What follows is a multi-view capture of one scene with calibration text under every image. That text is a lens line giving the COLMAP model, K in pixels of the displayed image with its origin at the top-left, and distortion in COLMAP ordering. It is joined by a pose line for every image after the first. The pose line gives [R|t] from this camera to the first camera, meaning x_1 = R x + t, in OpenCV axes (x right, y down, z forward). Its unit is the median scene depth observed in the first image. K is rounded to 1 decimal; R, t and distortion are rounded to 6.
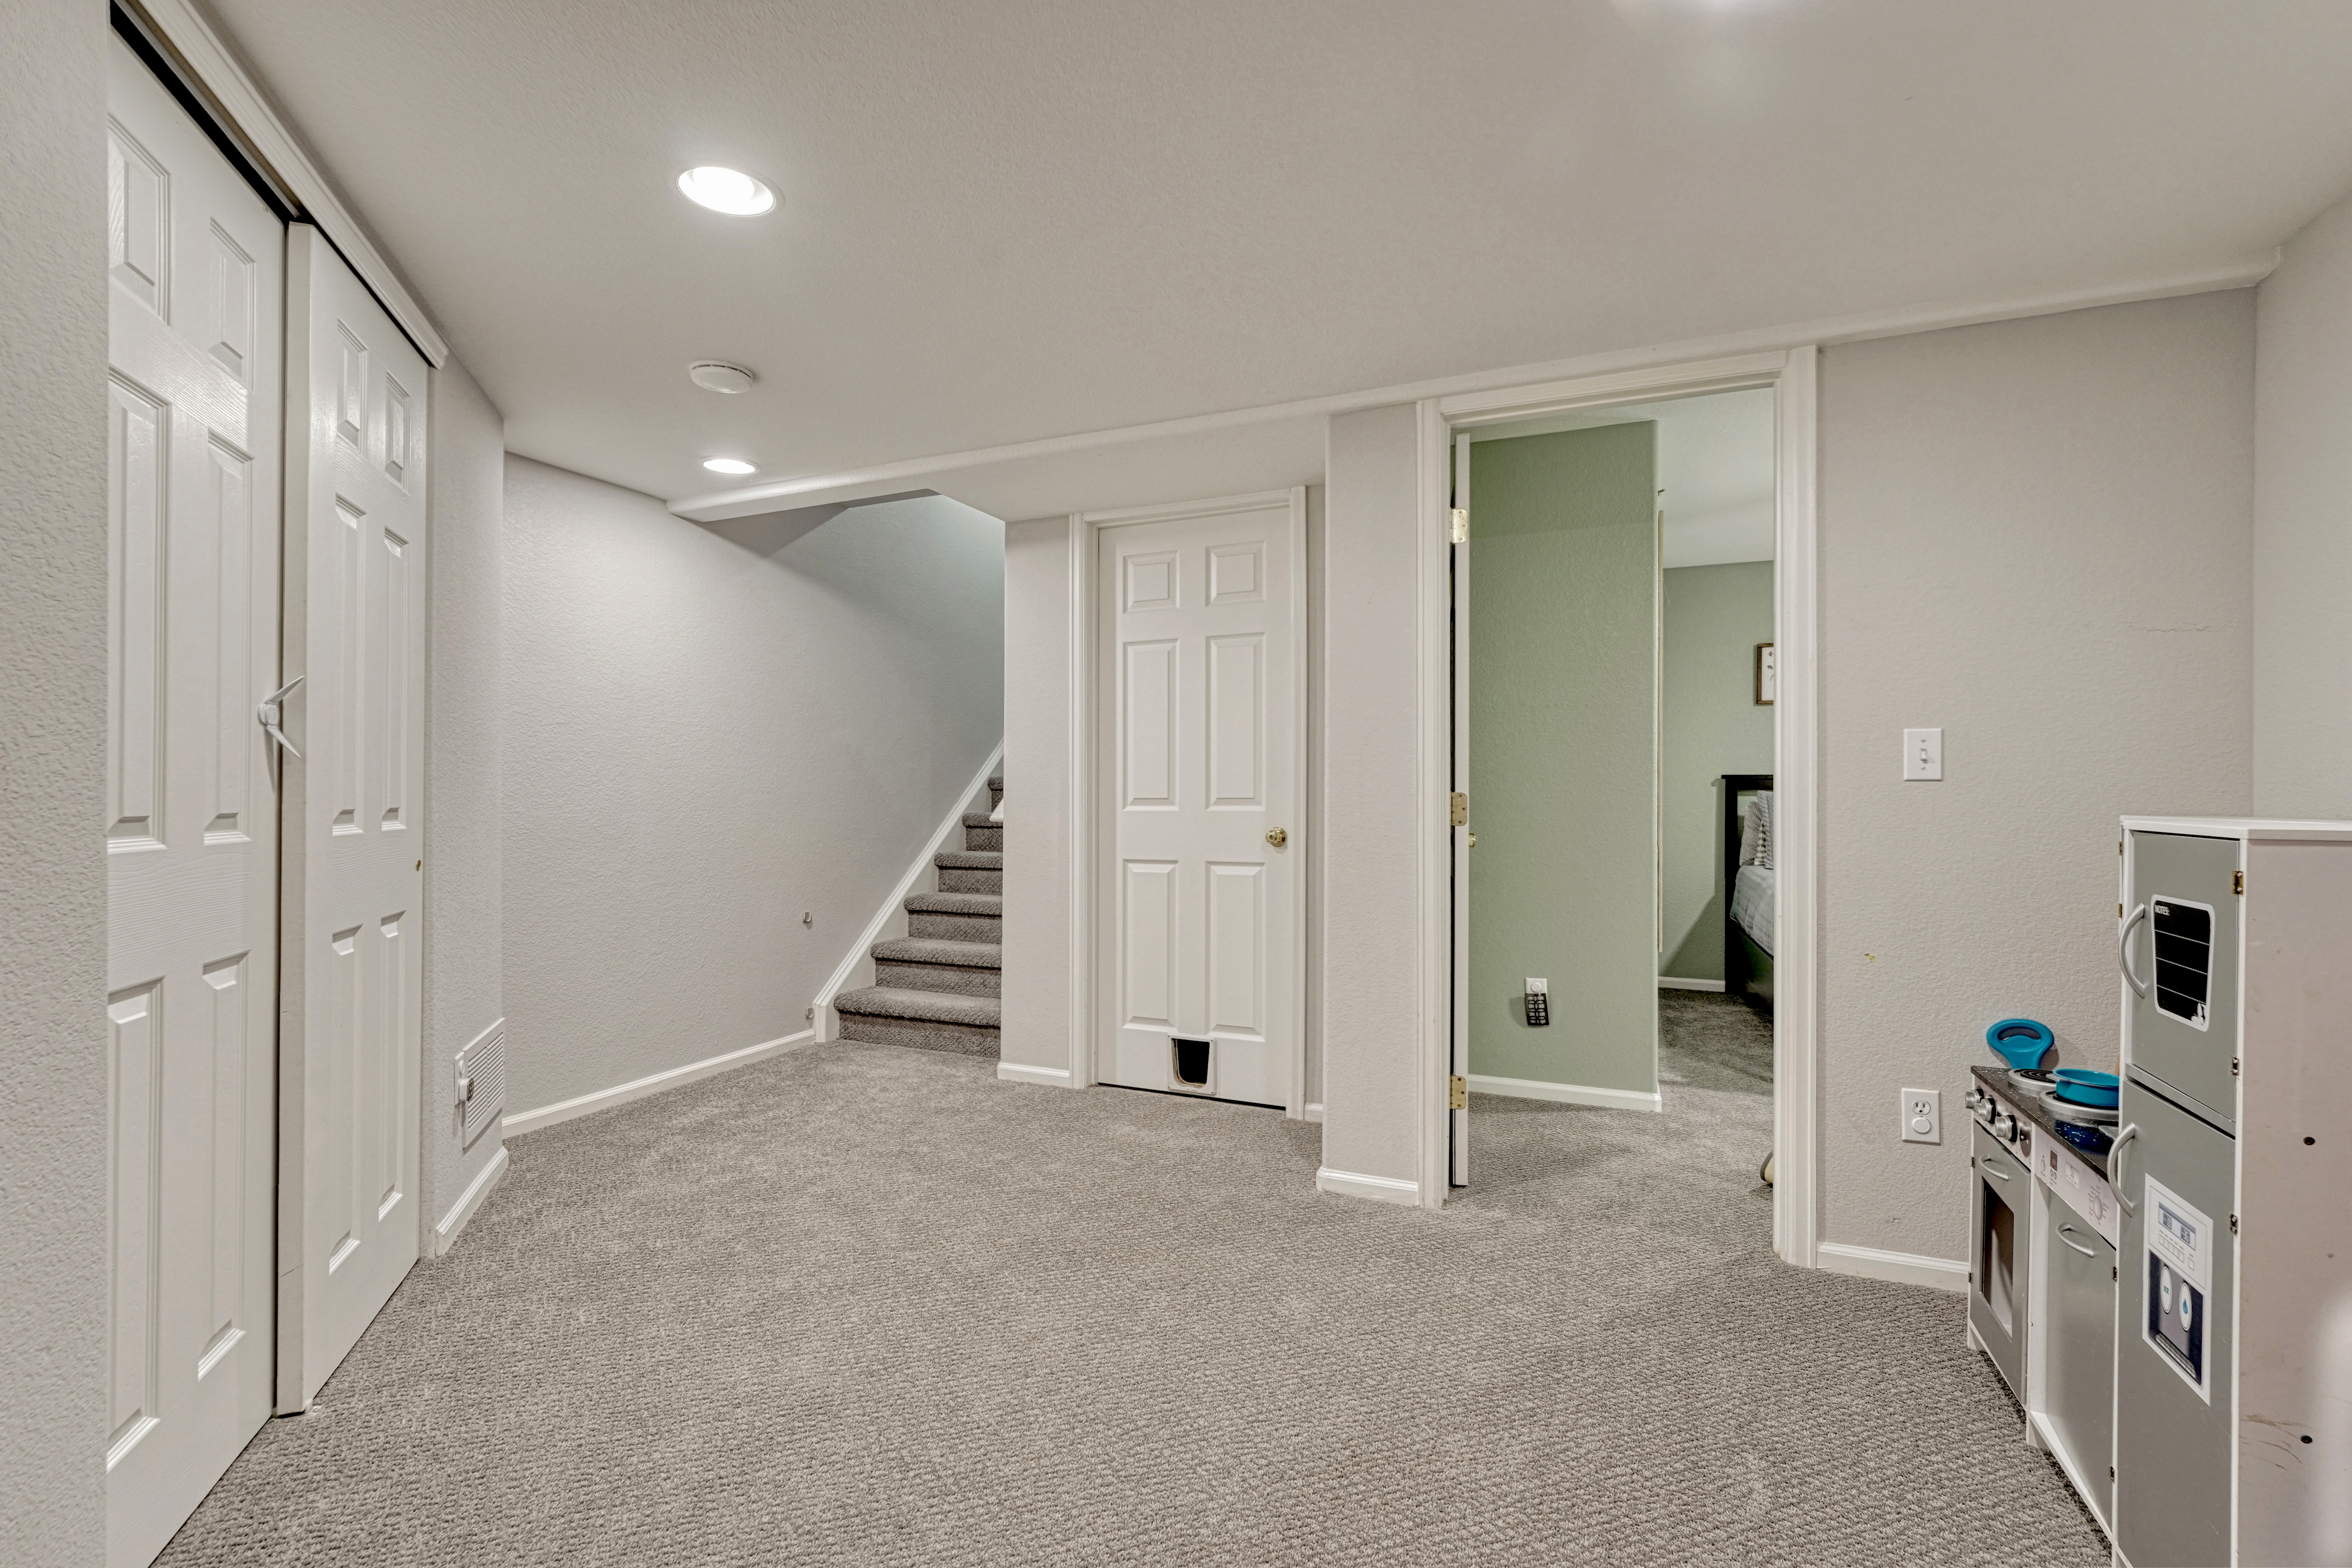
lens RADIAL K [[1011.3, 0, 1174.6], [0, 1011.3, 808.4], [0, 0, 1]] dist [-0.000074, 0.000003]
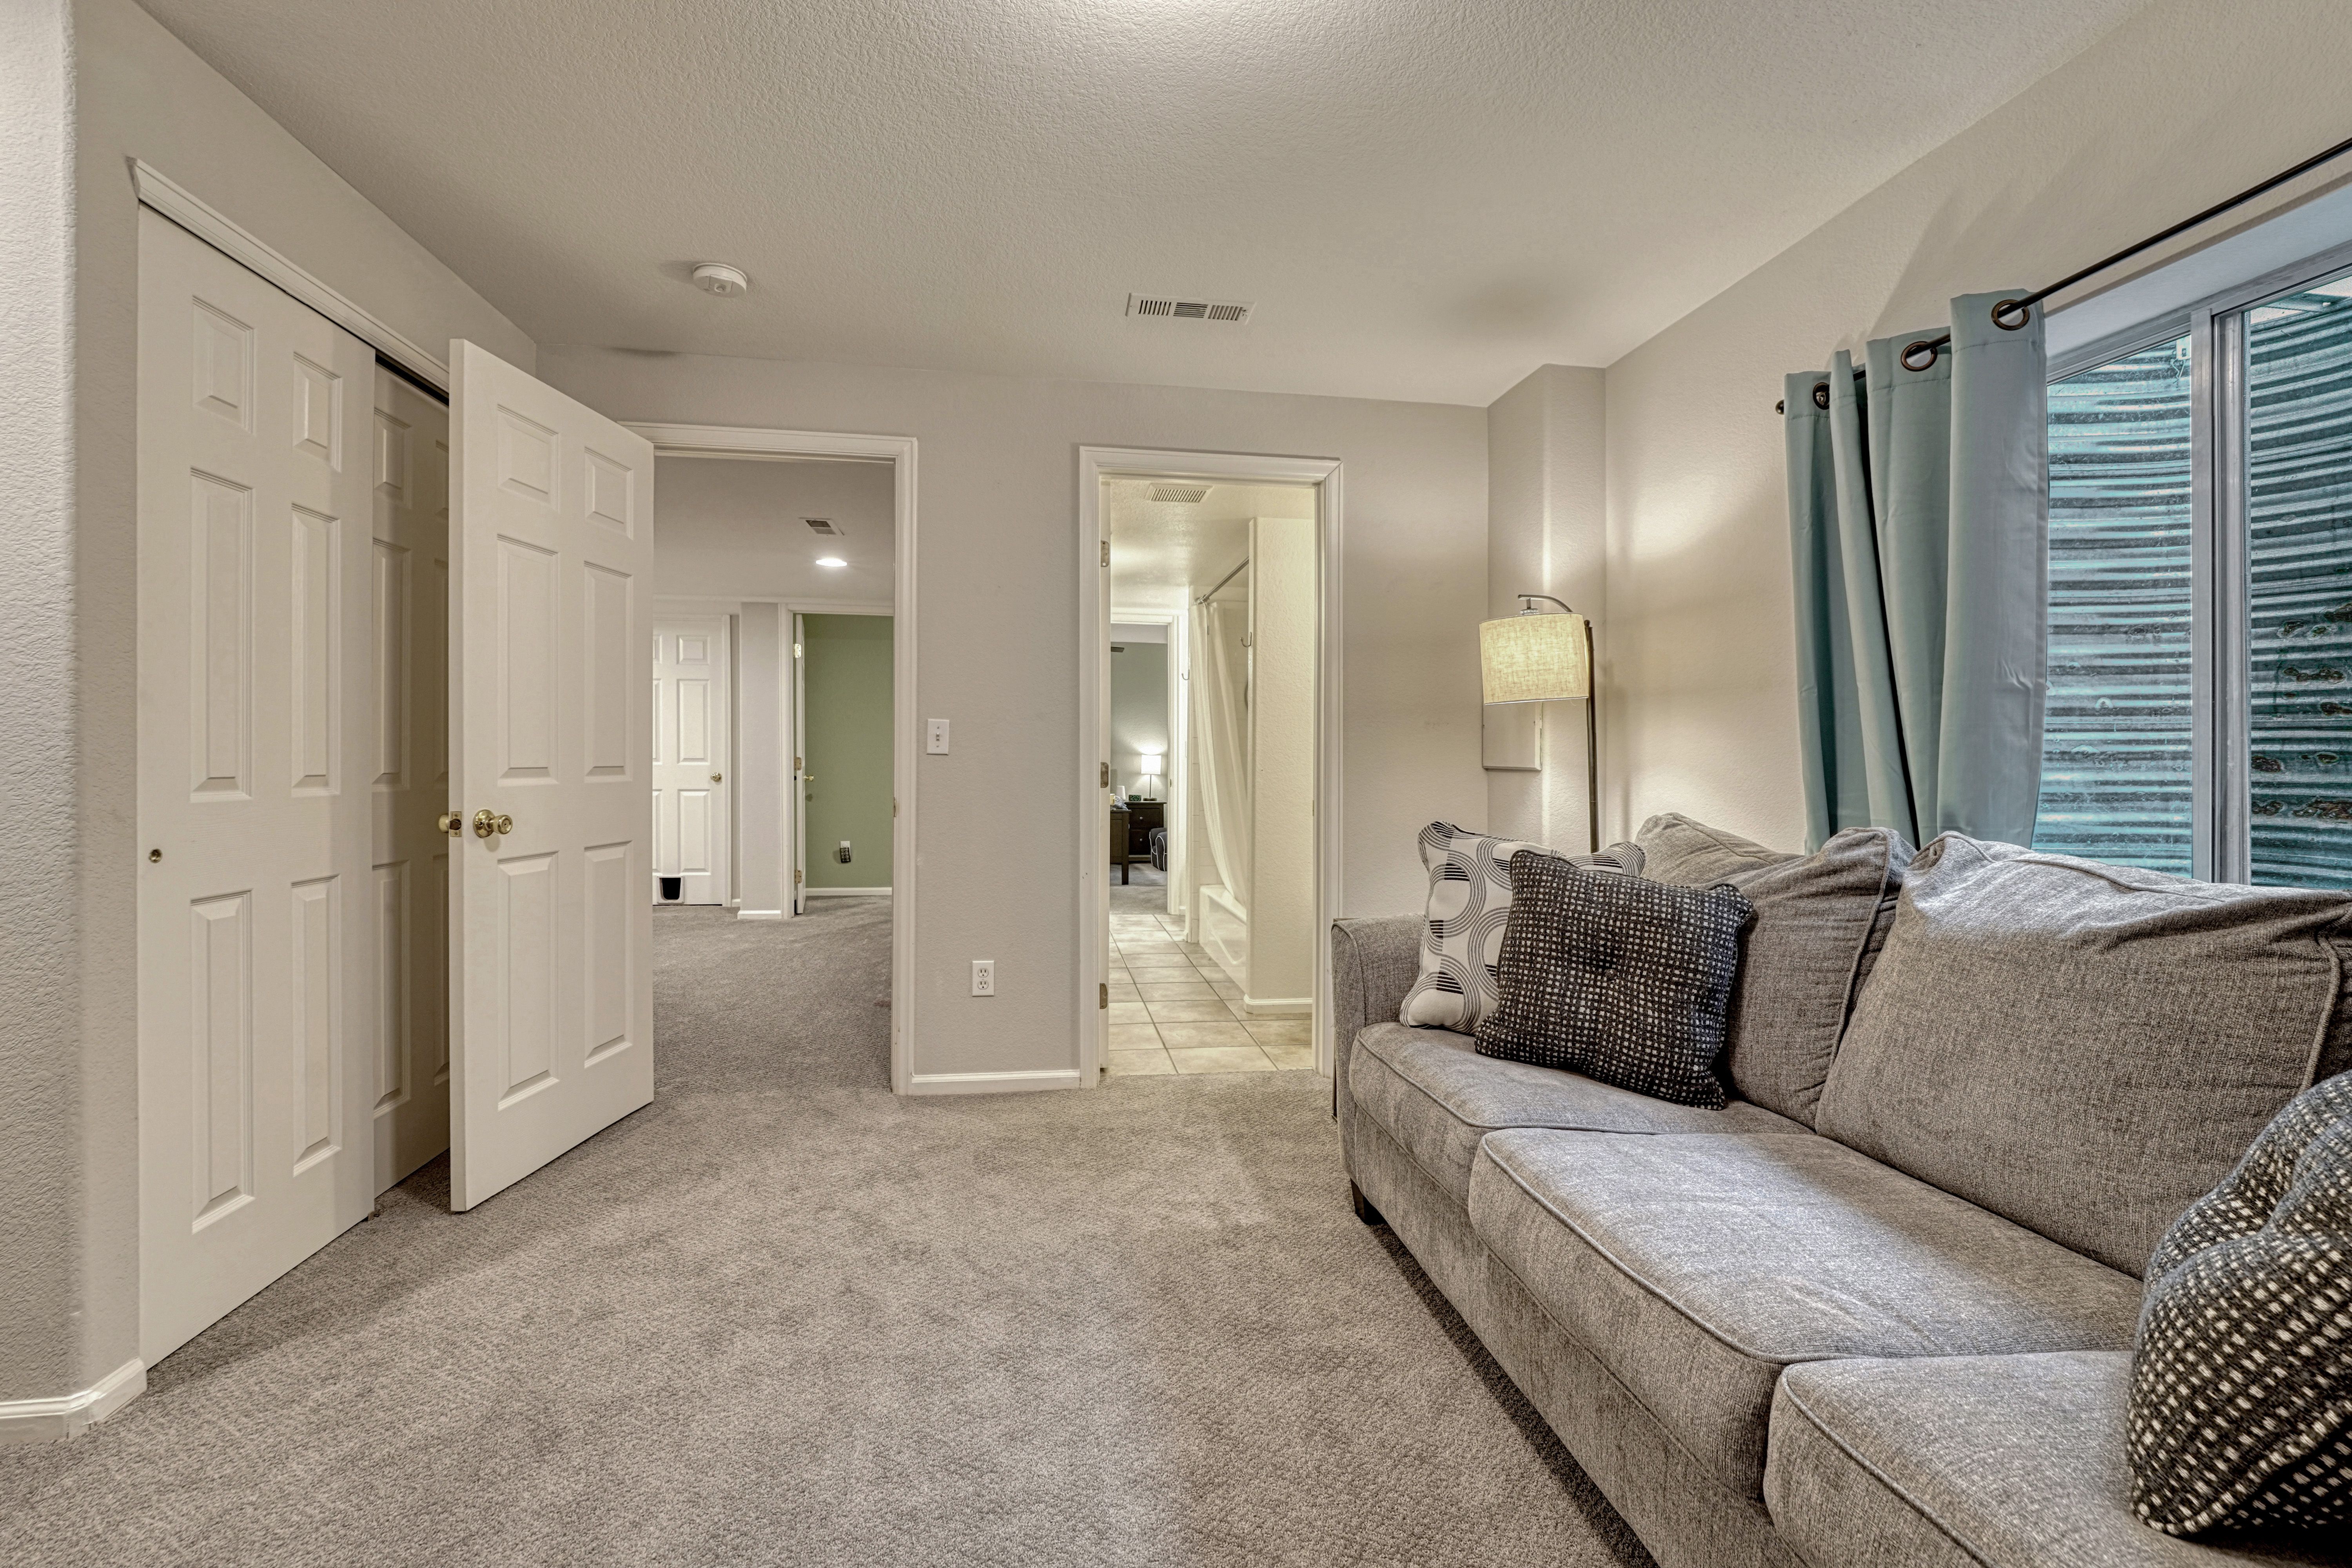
lens RADIAL K [[1011.1, 0, 1170.9], [0, 1011.1, 778.3], [0, 0, 1]] dist [-0.001209, -0.000023]
pose [[0.854028, -0.006367, 0.520189, -0.186086], [-0.000496, 0.999915, 0.013053, 0.002340], [-0.520227, -0.011406, 0.853952, -1.296242]]
